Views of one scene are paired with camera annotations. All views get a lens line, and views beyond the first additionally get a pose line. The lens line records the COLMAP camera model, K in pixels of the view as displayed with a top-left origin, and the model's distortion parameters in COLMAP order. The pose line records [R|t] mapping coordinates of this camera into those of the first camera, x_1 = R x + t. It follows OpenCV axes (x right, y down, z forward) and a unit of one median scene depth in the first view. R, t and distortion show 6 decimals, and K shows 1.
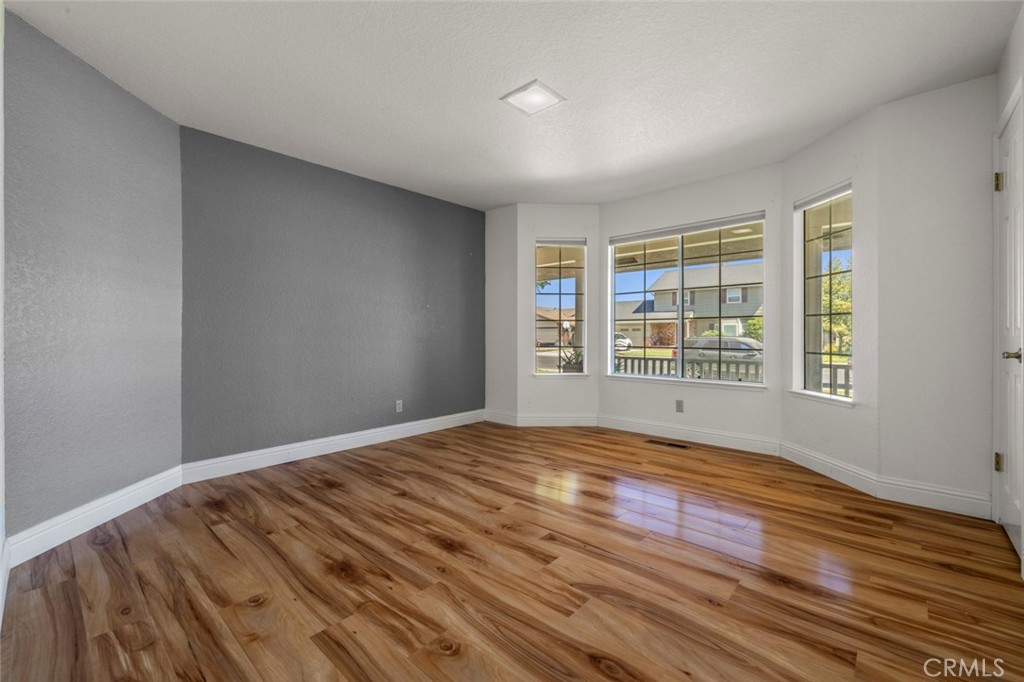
lens RADIAL K [[430.4, 0, 508.4], [0, 430.4, 335.7], [0, 0, 1]] dist [-0.006214, 0.000345]
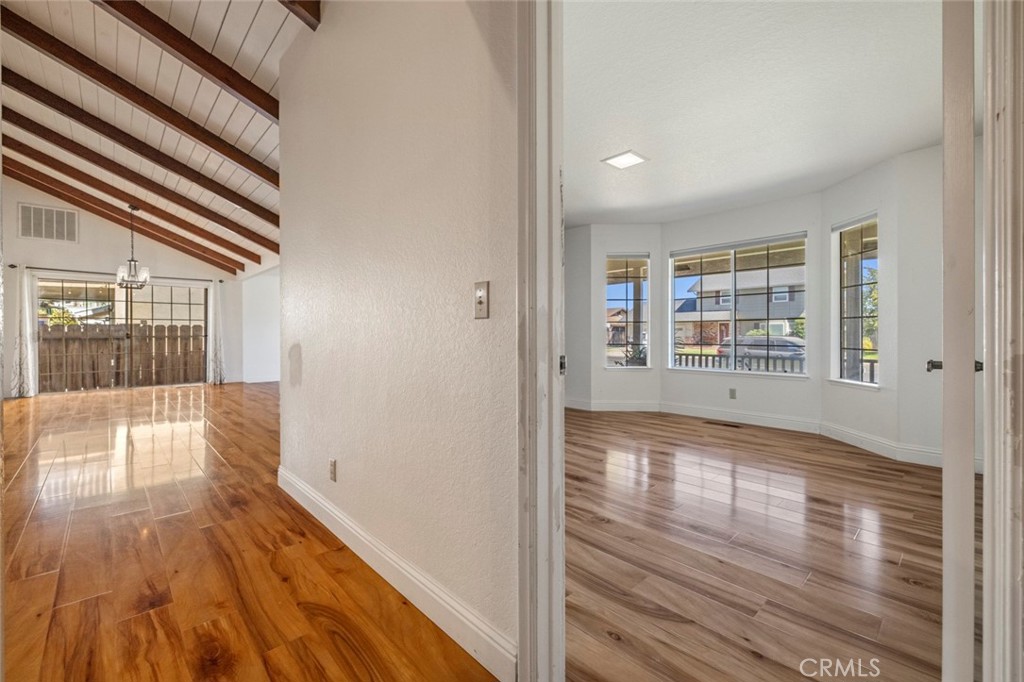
lens RADIAL K [[430.4, 0, 508.4], [0, 430.4, 335.7], [0, 0, 1]] dist [-0.006214, 0.000345]
pose [[0.996598, -0.001228, -0.082413, -0.112187], [0.001300, 0.999999, 0.000819, 0.000482], [0.082411, -0.000923, 0.996598, -0.216788]]
